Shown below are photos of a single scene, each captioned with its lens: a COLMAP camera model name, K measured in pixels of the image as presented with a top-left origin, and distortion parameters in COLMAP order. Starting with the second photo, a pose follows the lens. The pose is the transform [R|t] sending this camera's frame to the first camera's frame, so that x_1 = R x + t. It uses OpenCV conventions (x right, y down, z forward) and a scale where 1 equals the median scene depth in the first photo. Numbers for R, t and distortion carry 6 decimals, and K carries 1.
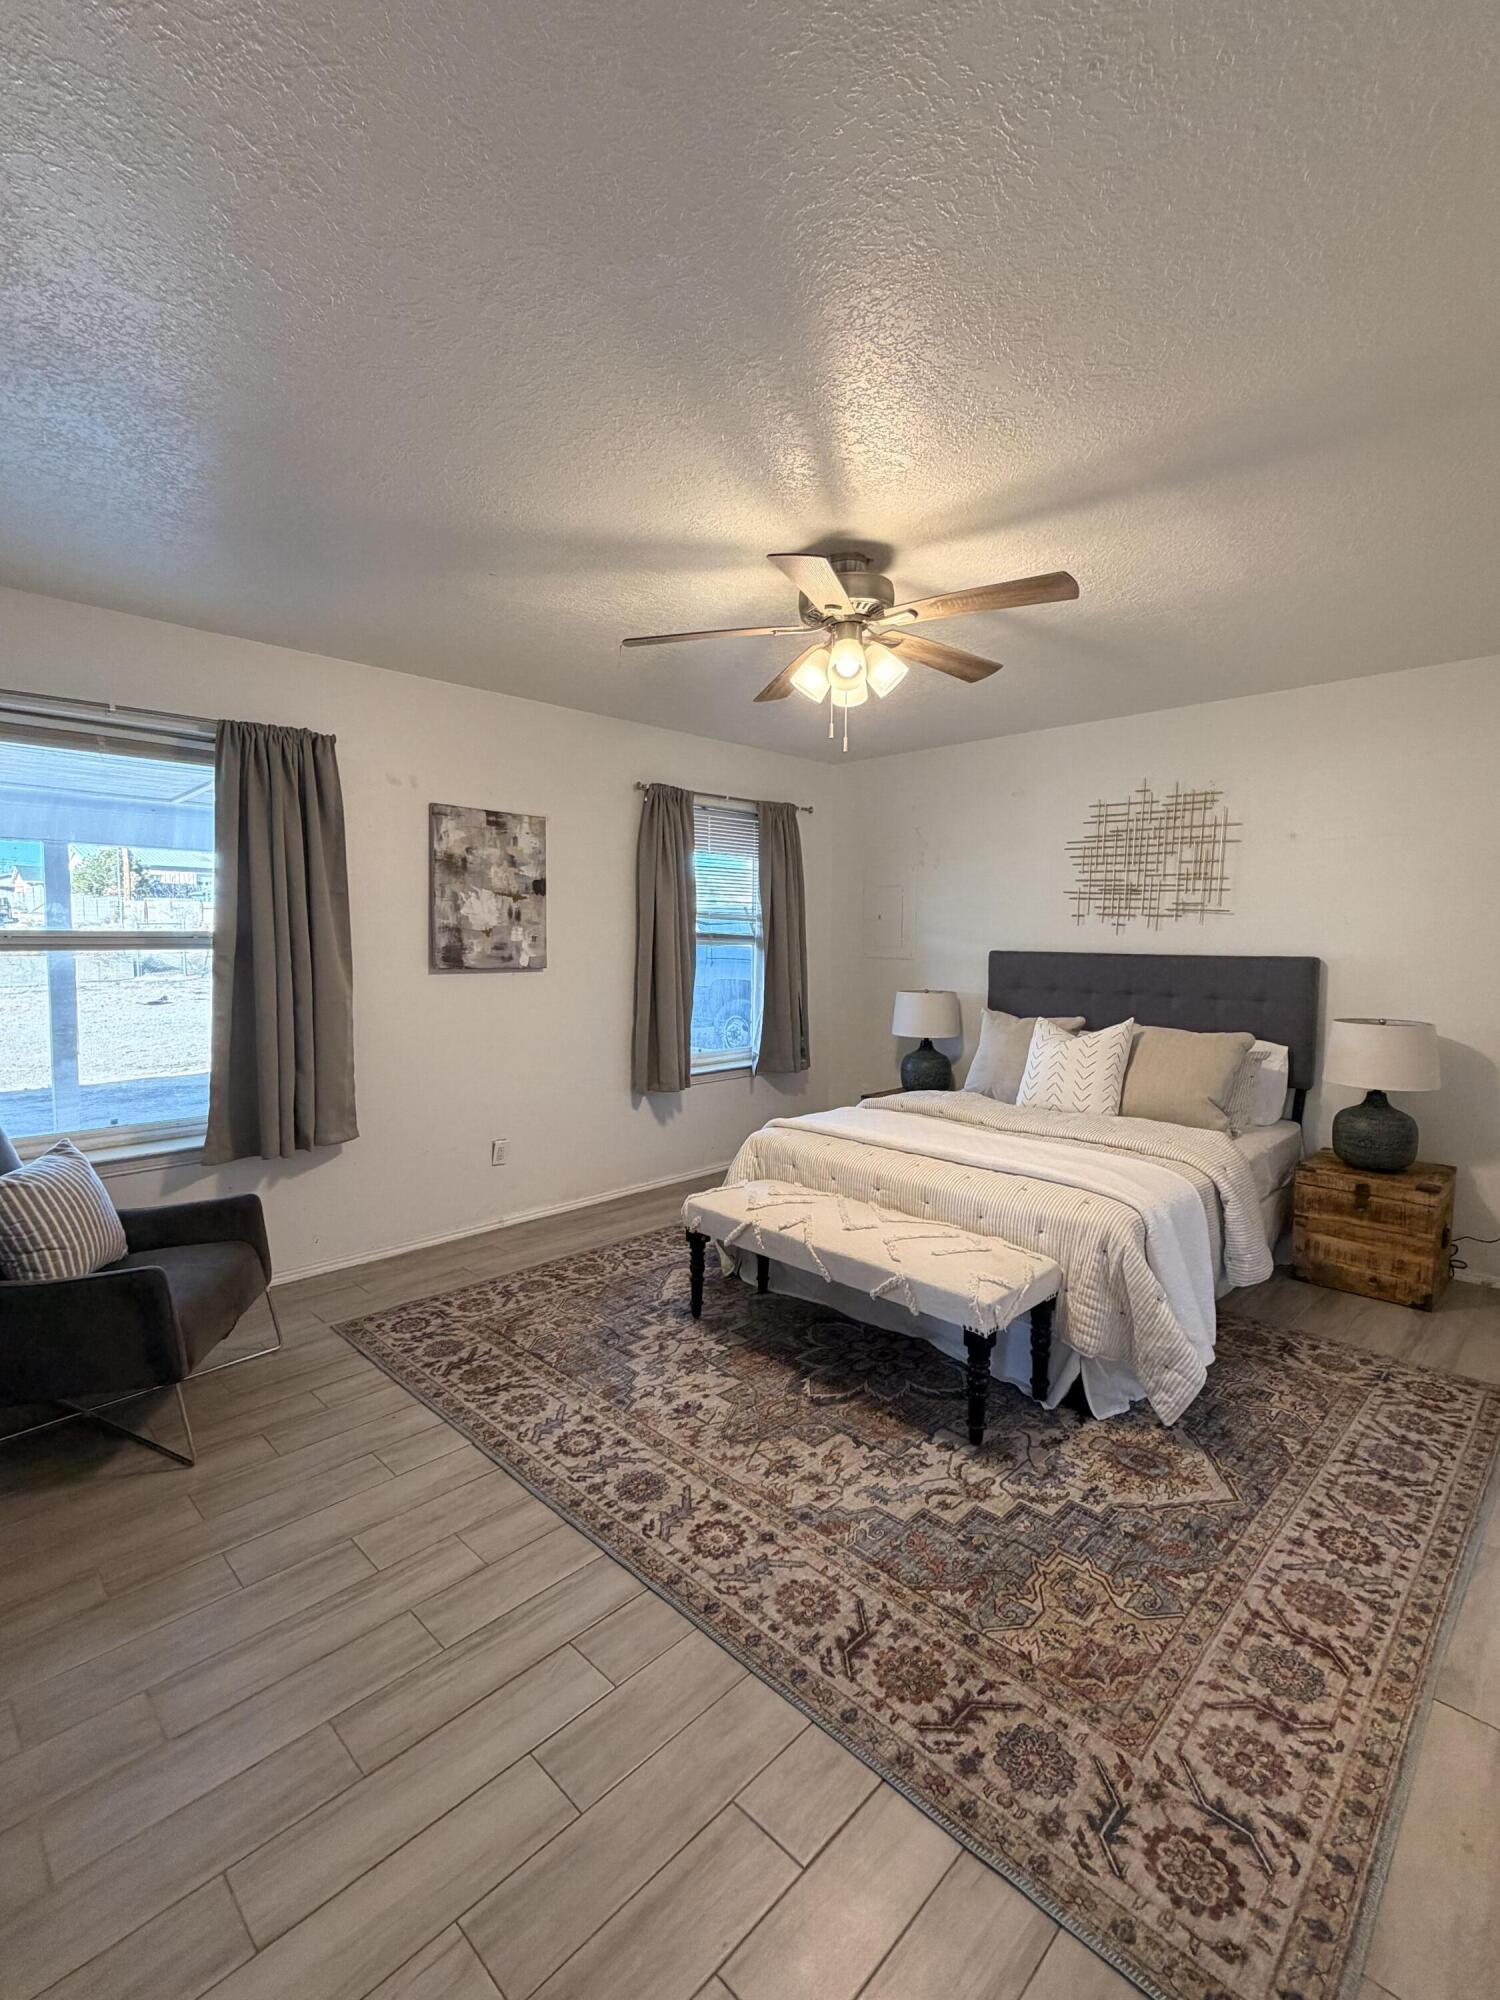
lens RADIAL K [[899.8, 0, 753.7], [0, 899.8, 985.4], [0, 0, 1]] dist [0.000000, 0.000298]
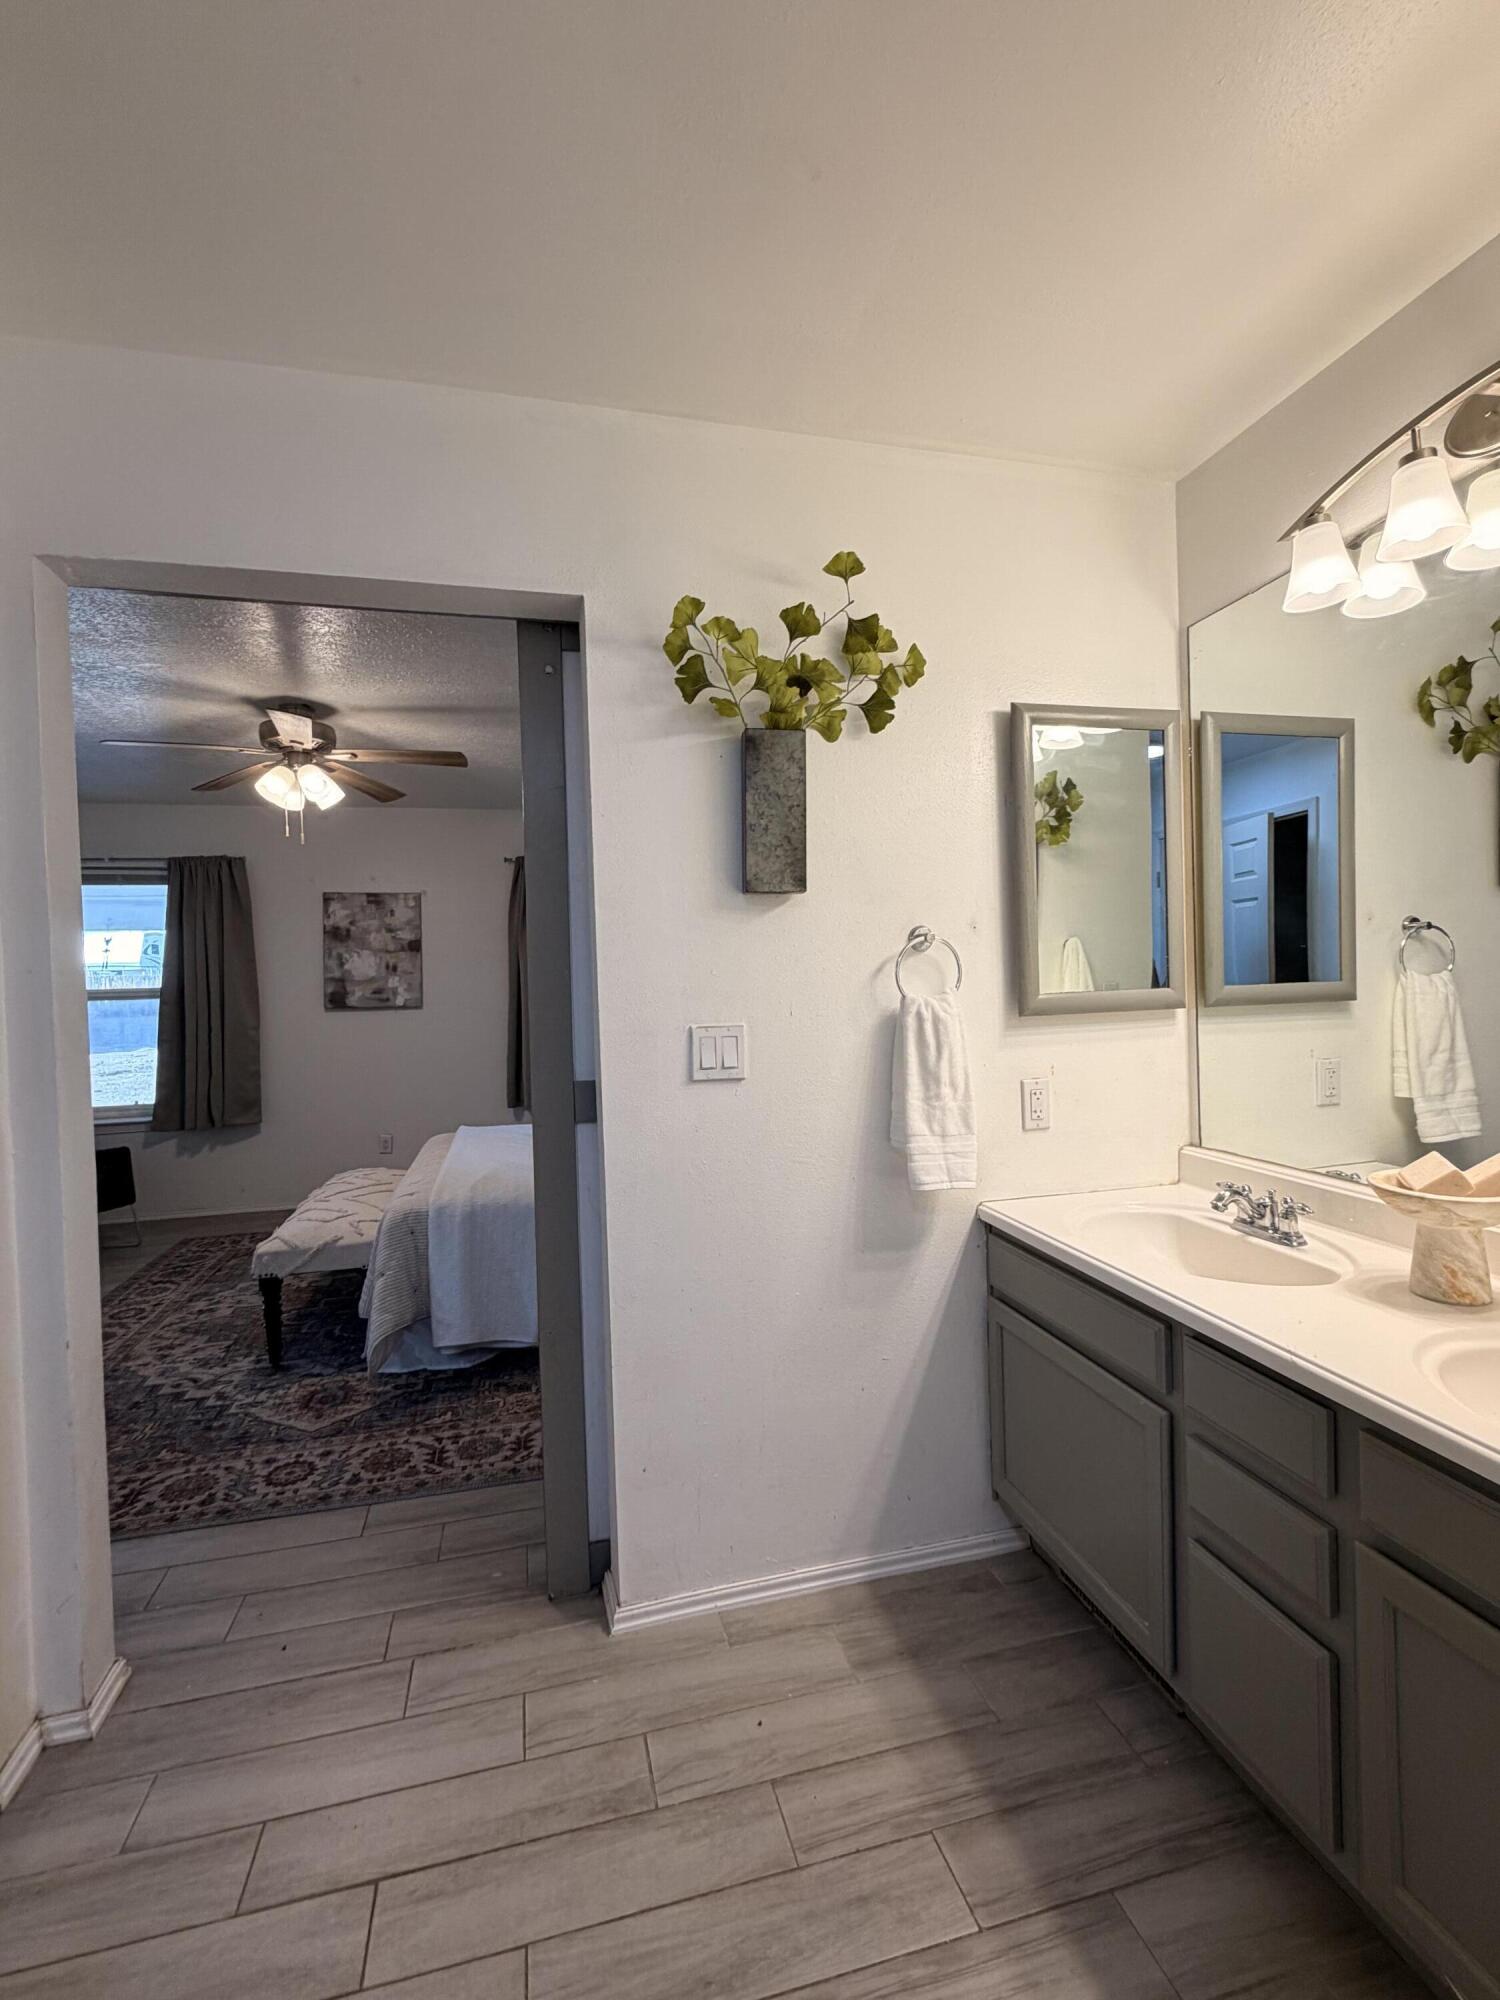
lens RADIAL K [[899.8, 0, 753.9], [0, 899.8, 993.6], [0, 0, 1]] dist [0.000000, 0.000298]
pose [[0.853302, -0.020396, -0.521018, 1.291528], [0.003641, 0.999443, -0.033162, 0.010306], [0.521404, 0.026400, 0.852901, 0.188572]]
